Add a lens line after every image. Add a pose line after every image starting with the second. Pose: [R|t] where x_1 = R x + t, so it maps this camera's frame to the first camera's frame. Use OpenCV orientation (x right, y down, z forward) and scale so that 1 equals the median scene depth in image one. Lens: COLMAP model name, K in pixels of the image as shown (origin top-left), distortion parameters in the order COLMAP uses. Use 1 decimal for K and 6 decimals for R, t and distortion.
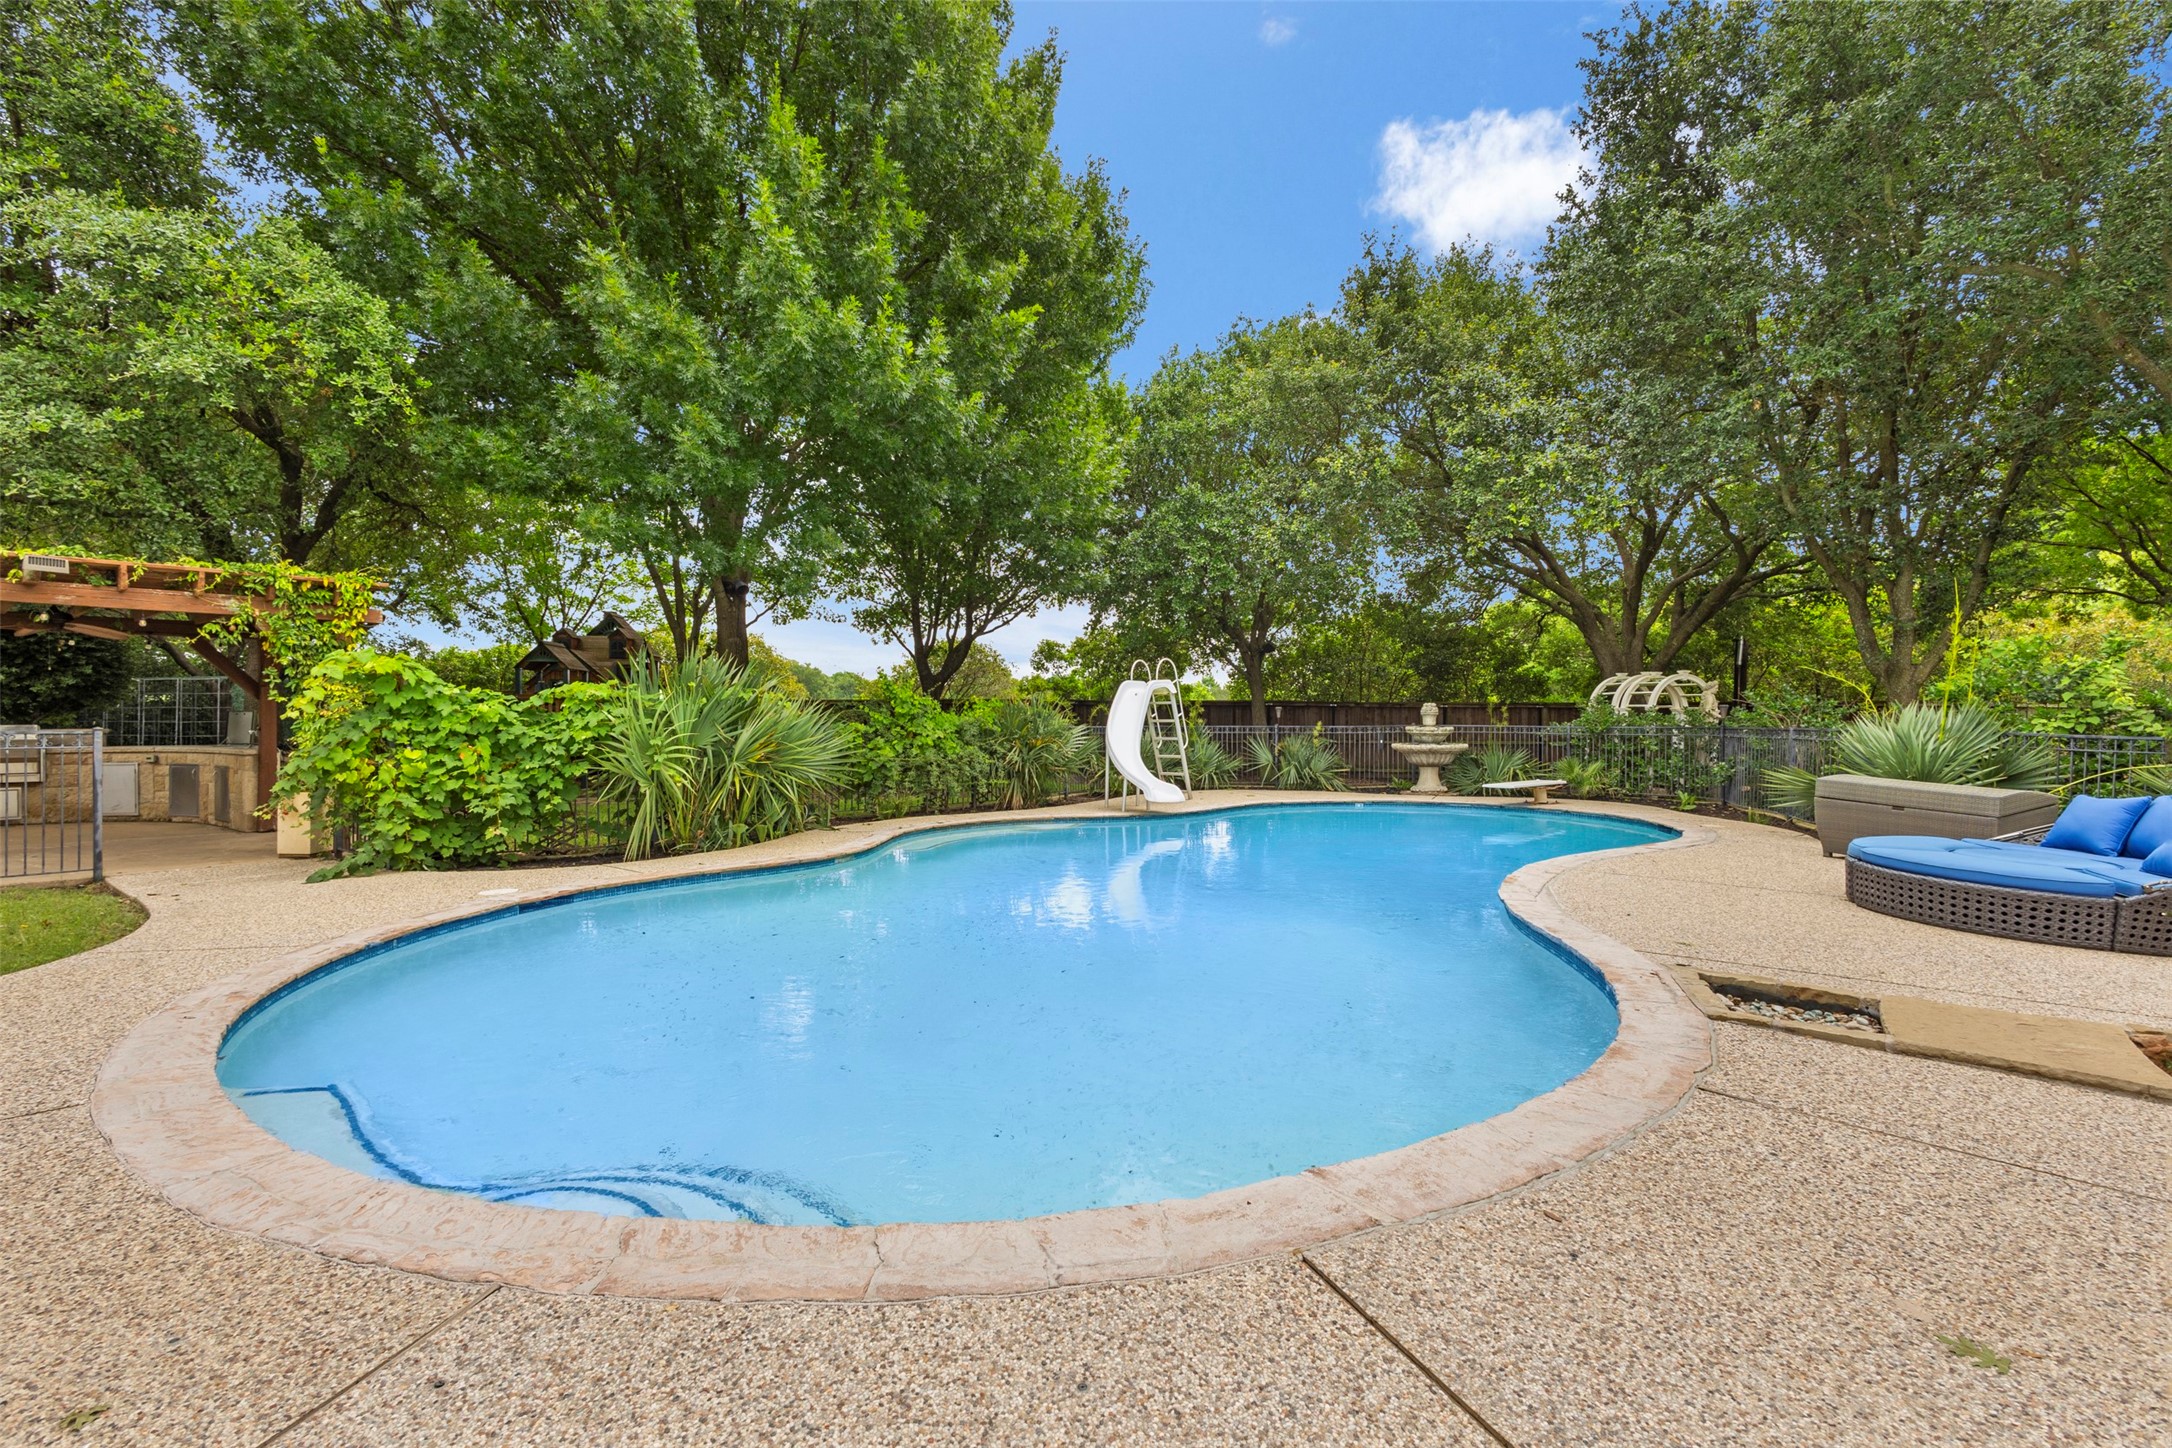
lens RADIAL K [[995.6, 0, 1089.3], [0, 995.6, 721.0], [0, 0, 1]] dist [0.000860, -0.001865]
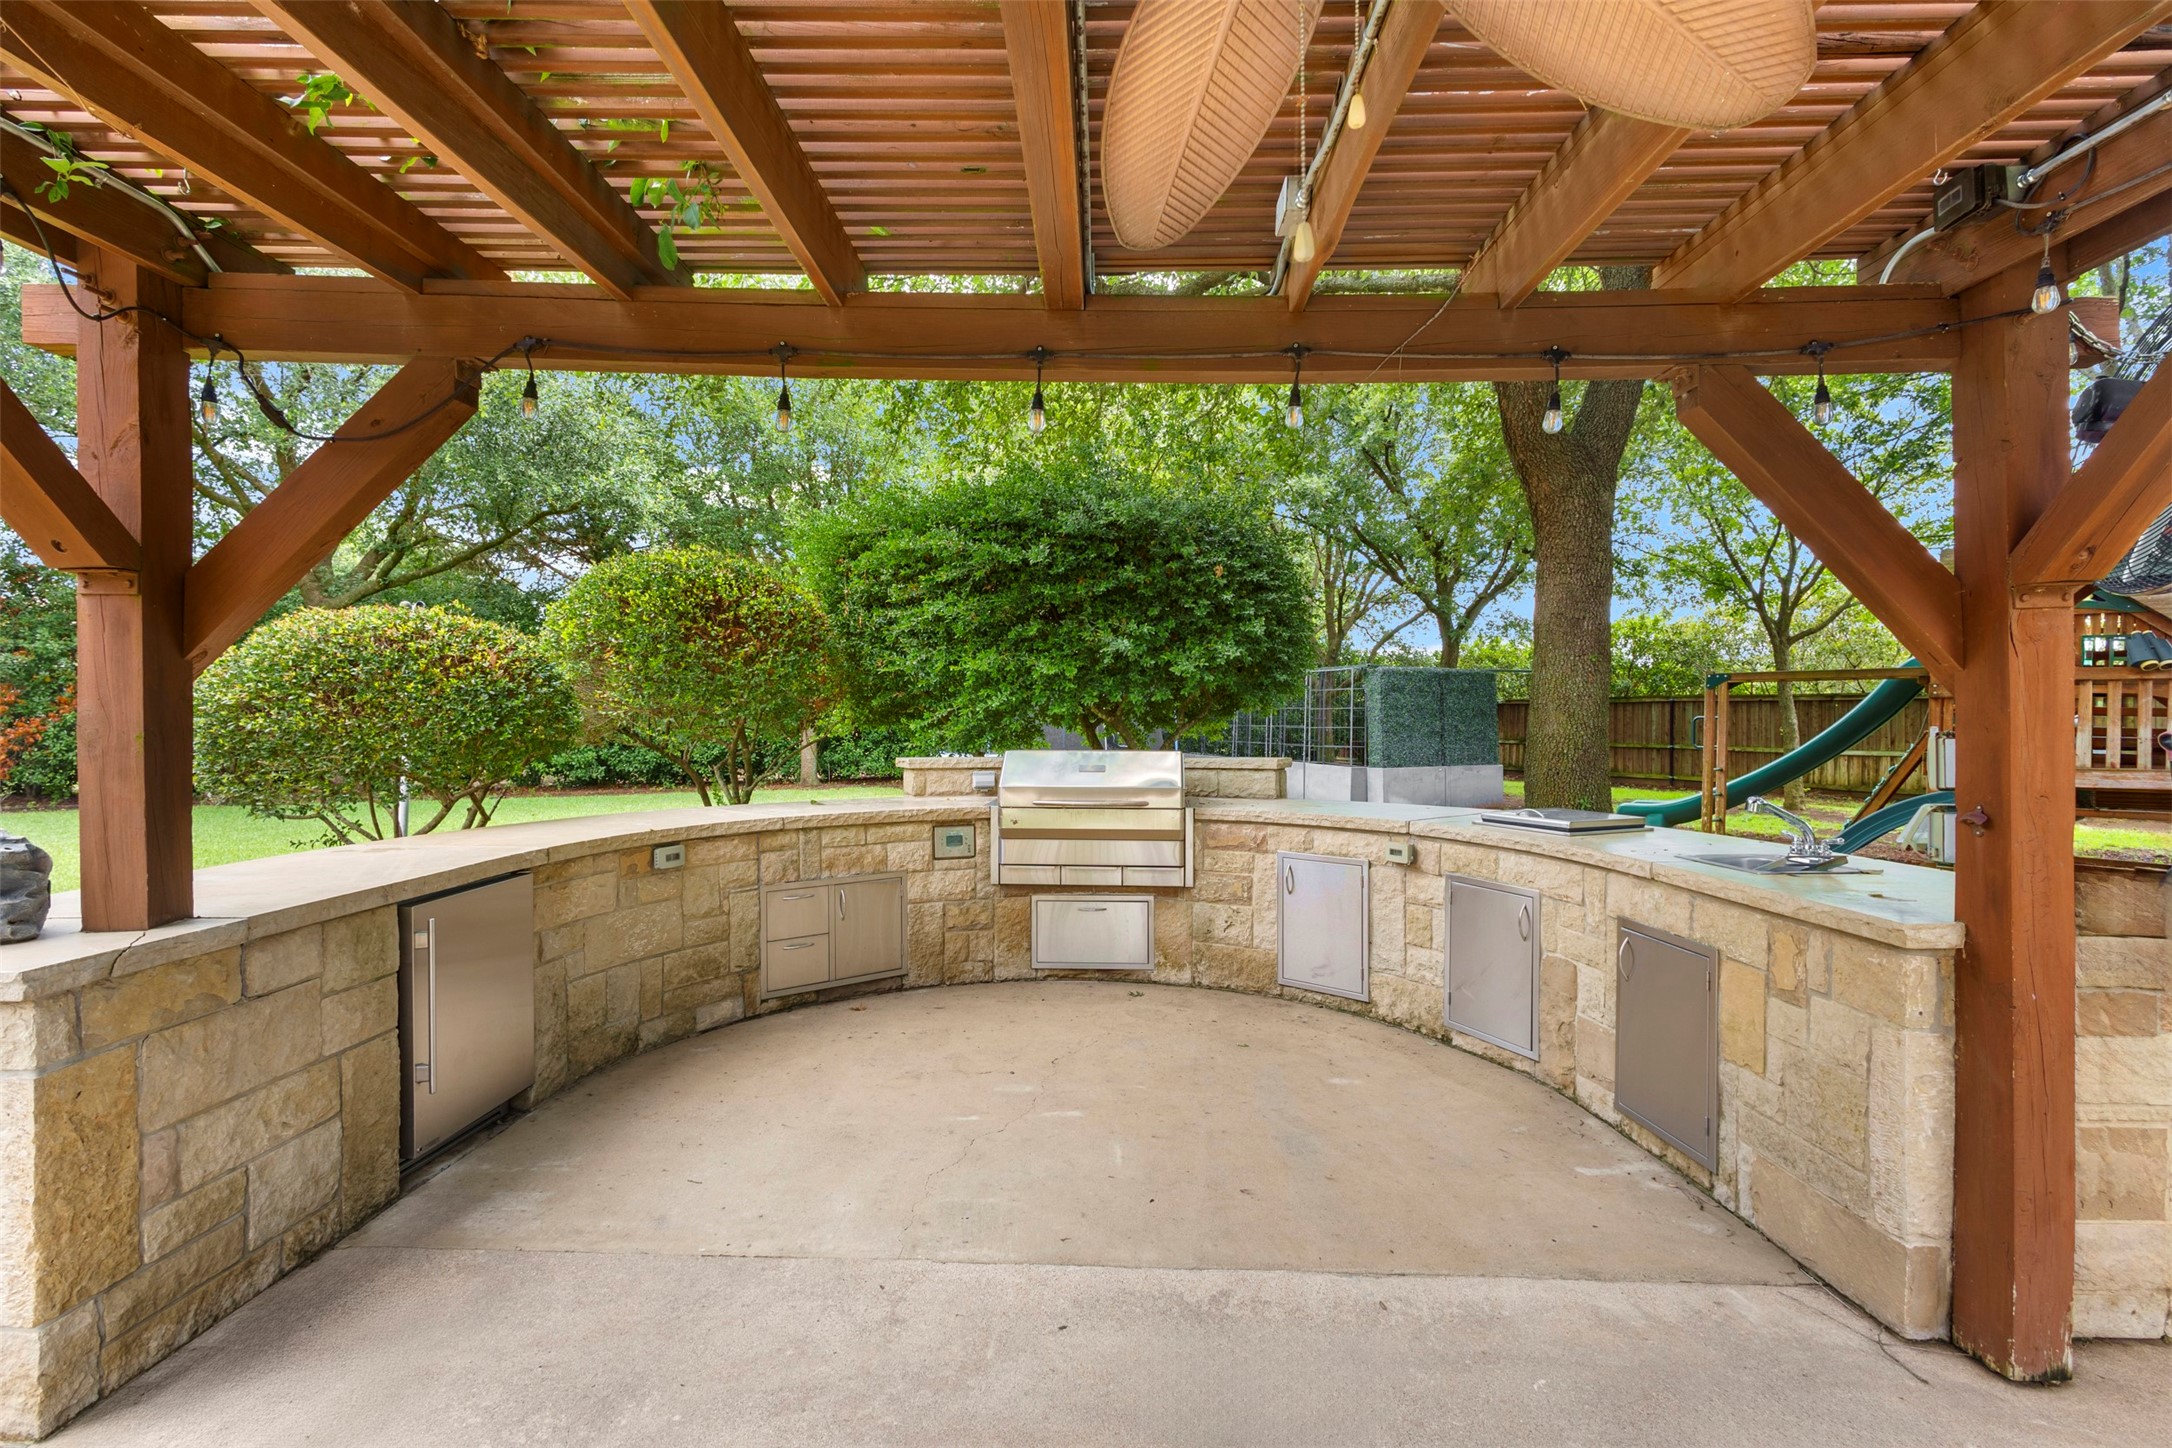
lens RADIAL K [[995.6, 0, 1085.5], [0, 995.6, 721.5], [0, 0, 1]] dist [0.000860, -0.001865]
pose [[0.616027, 0.007782, -0.787686, -0.731020], [-0.013760, 0.999905, -0.000883, -0.007150], [0.787605, 0.011382, 0.616076, 0.689962]]
